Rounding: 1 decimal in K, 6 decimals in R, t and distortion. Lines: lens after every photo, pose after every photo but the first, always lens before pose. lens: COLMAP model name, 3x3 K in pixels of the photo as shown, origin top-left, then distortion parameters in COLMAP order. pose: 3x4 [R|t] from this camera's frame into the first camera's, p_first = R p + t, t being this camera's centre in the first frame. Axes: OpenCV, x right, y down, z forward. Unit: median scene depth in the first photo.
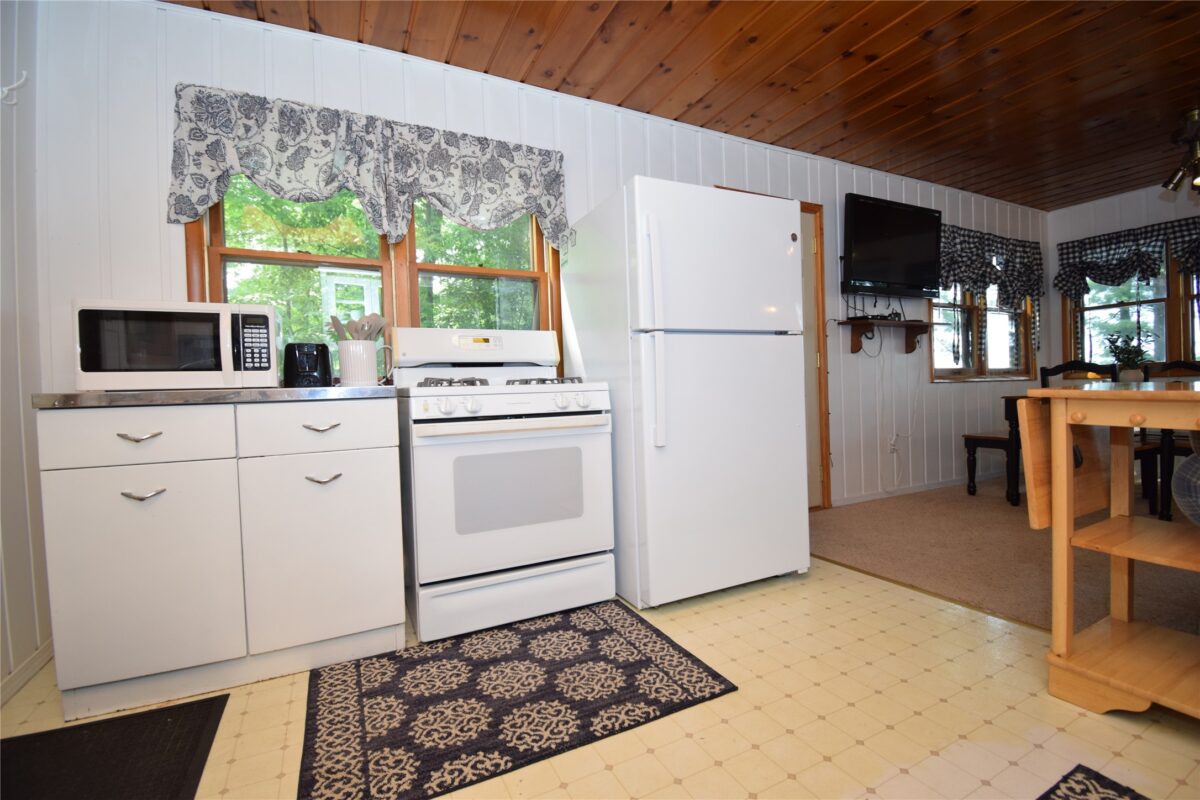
lens RADIAL K [[529.8, 0, 600.0], [0, 529.8, 400.0], [0, 0, 1]] dist [0.018684, -0.025073]
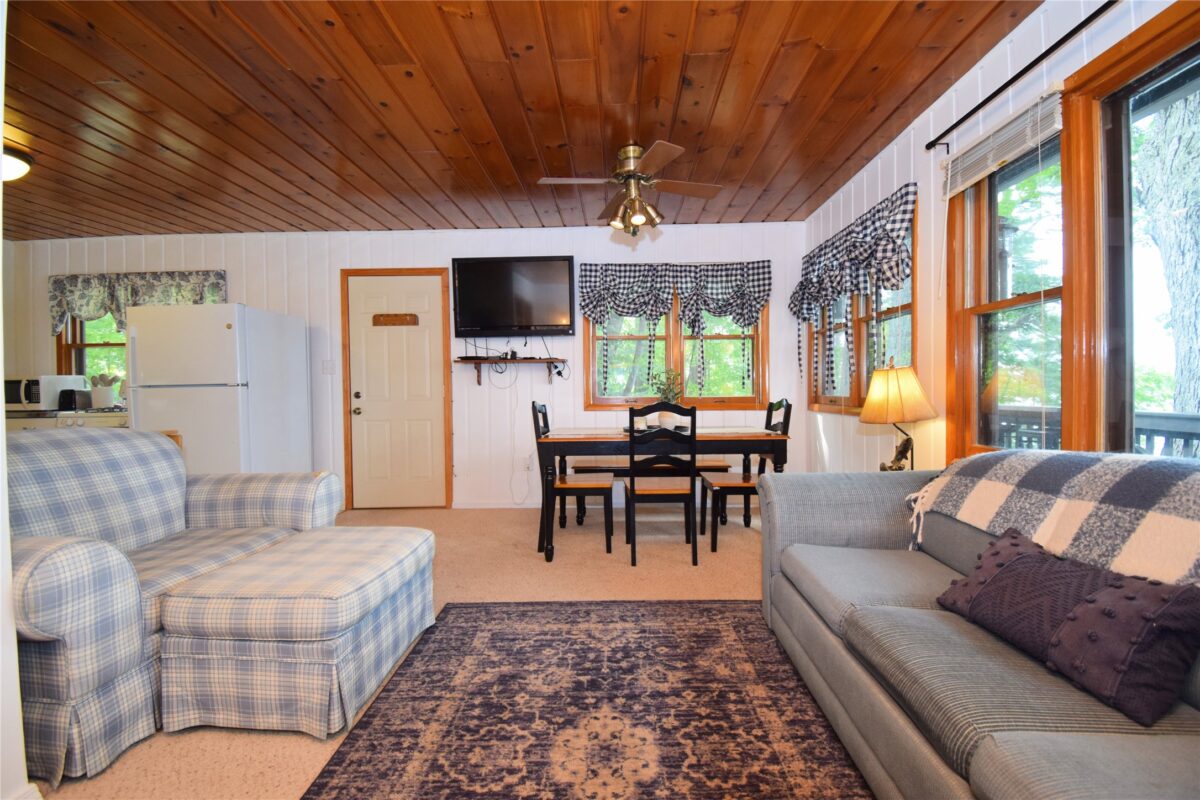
lens RADIAL K [[526.2, 0, 604.1], [0, 526.2, 400.4], [0, 0, 1]] dist [0.020898, -0.026113]
pose [[0.880248, 0.032245, -0.473417, 2.692425], [-0.024305, 0.999443, 0.022882, -0.182272], [0.473891, -0.008636, 0.880541, 0.150041]]
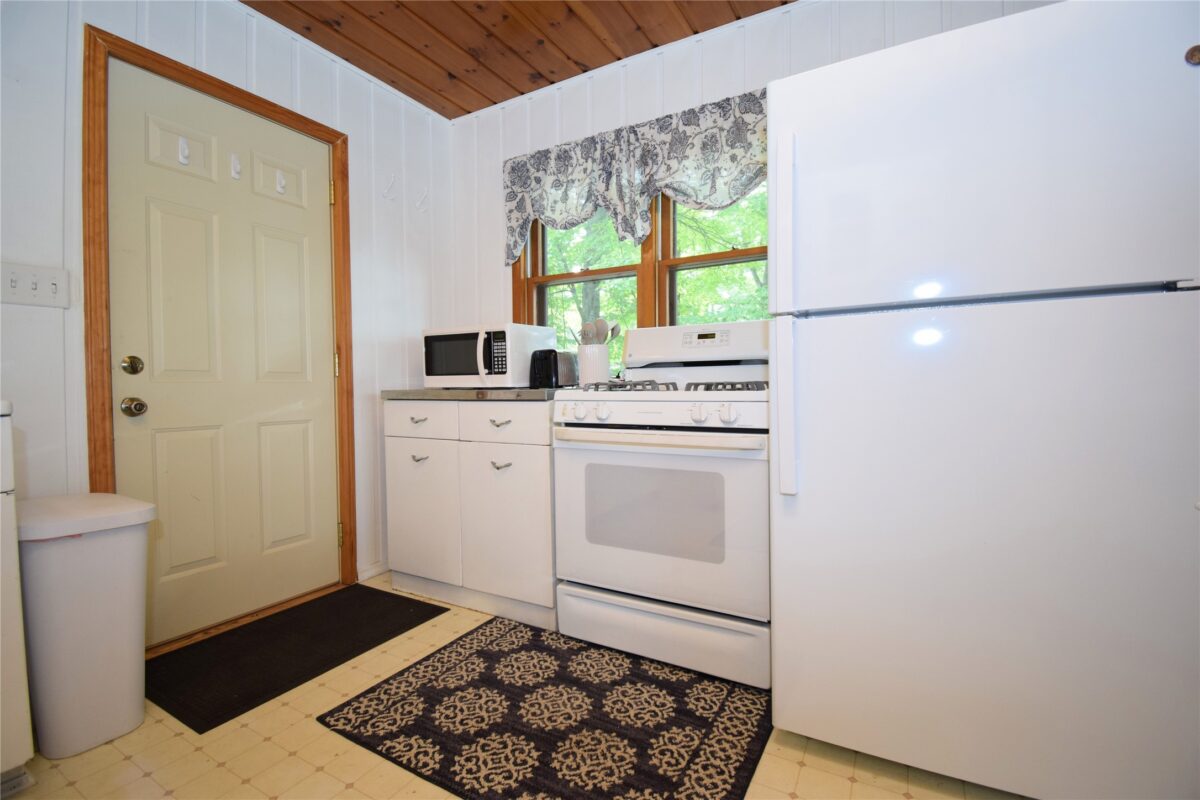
lens RADIAL K [[526.2, 0, 604.1], [0, 526.2, 400.4], [0, 0, 1]] dist [0.020898, -0.026113]
pose [[0.557138, 0.050106, -0.828907, 0.560959], [-0.022251, 0.998720, 0.045415, -0.055593], [0.830122, -0.006858, 0.557540, 0.490546]]
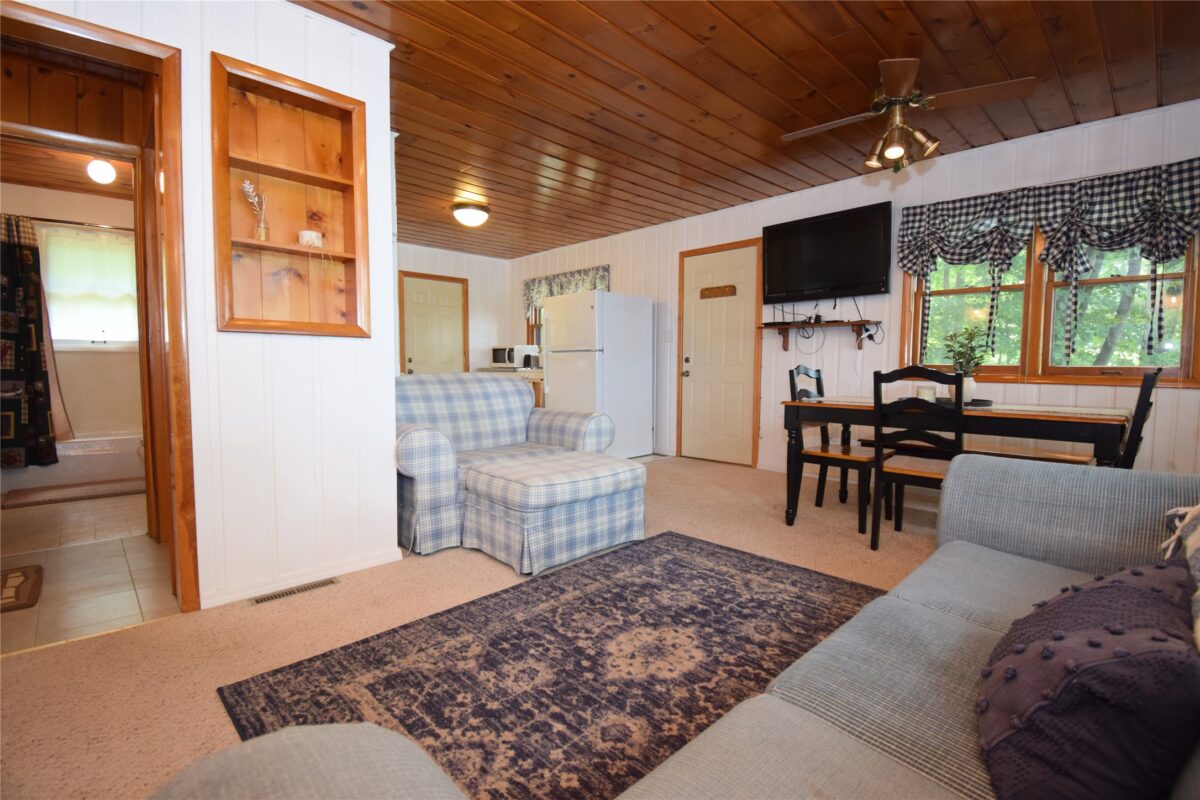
lens RADIAL K [[537.7, 0, 604.4], [0, 537.7, 398.6], [0, 0, 1]] dist [0.020372, -0.025572]
pose [[0.296100, 0.094719, -0.950449, 3.189032], [-0.026741, 0.995503, 0.090878, -0.166769], [0.954783, -0.001493, 0.297301, 0.481152]]
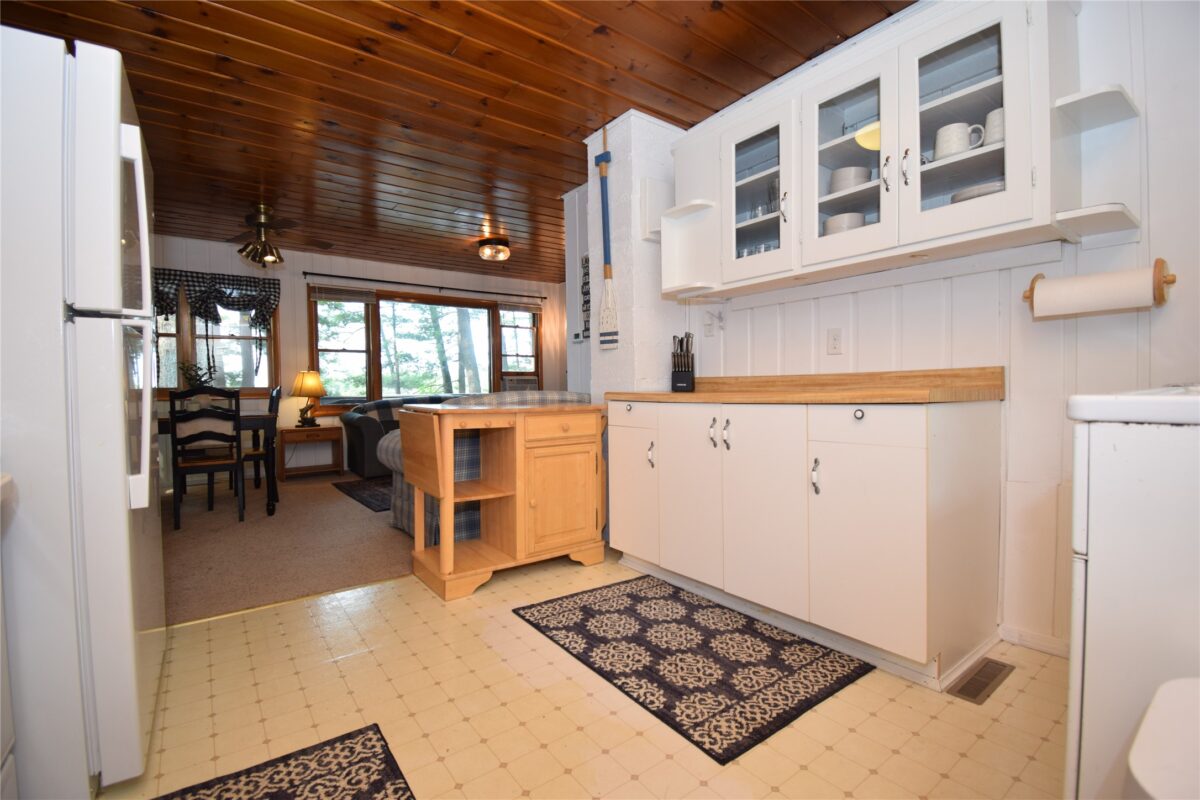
lens RADIAL K [[523.5, 0, 600.0], [0, 523.5, 400.0], [0, 0, 1]] dist [0.019539, -0.000057]
pose [[-0.171890, 0.013839, 0.985019, -0.622889], [0.031580, 0.999465, -0.008531, -0.010108], [-0.984610, 0.029641, -0.172235, 0.628766]]
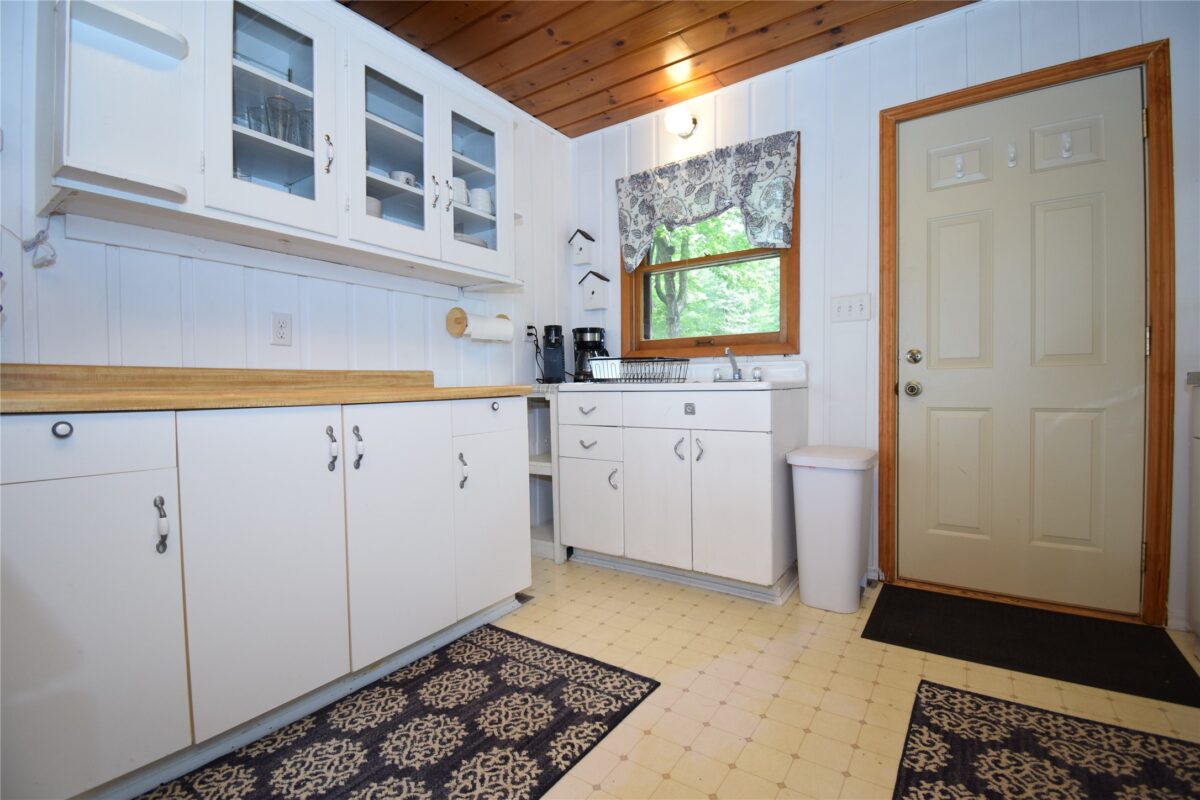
lens RADIAL K [[534.5, 0, 604.0], [0, 534.5, 388.7], [0, 0, 1]] dist [0.000994, -0.014000]
pose [[-0.874857, 0.044010, -0.482377, 0.521841], [0.032918, 0.998963, 0.031440, -0.042449], [0.483261, 0.011626, -0.875399, 1.078927]]
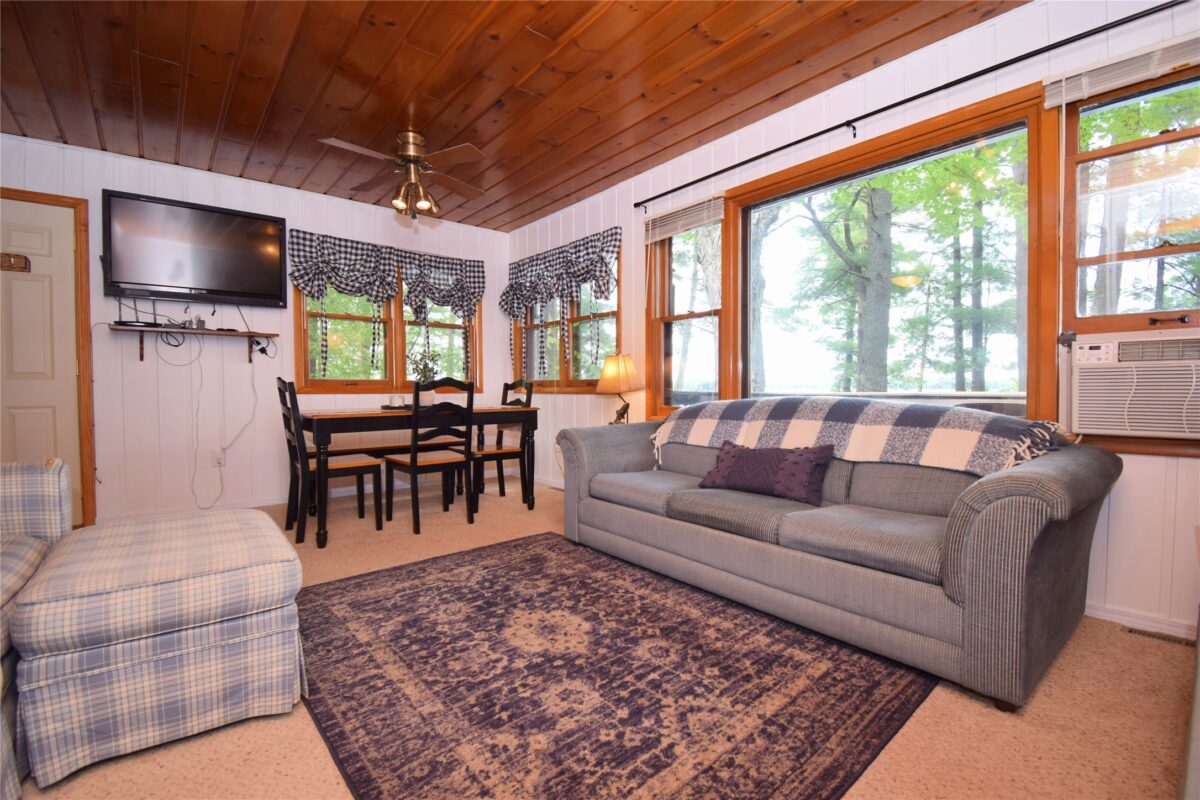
lens RADIAL K [[526.2, 0, 604.1], [0, 526.2, 400.4], [0, 0, 1]] dist [0.020898, -0.026113]
pose [[0.972015, 0.023708, 0.233718, 2.181498], [-0.025269, 0.999674, 0.003684, -0.087348], [-0.233554, -0.009486, 0.972297, -0.185859]]
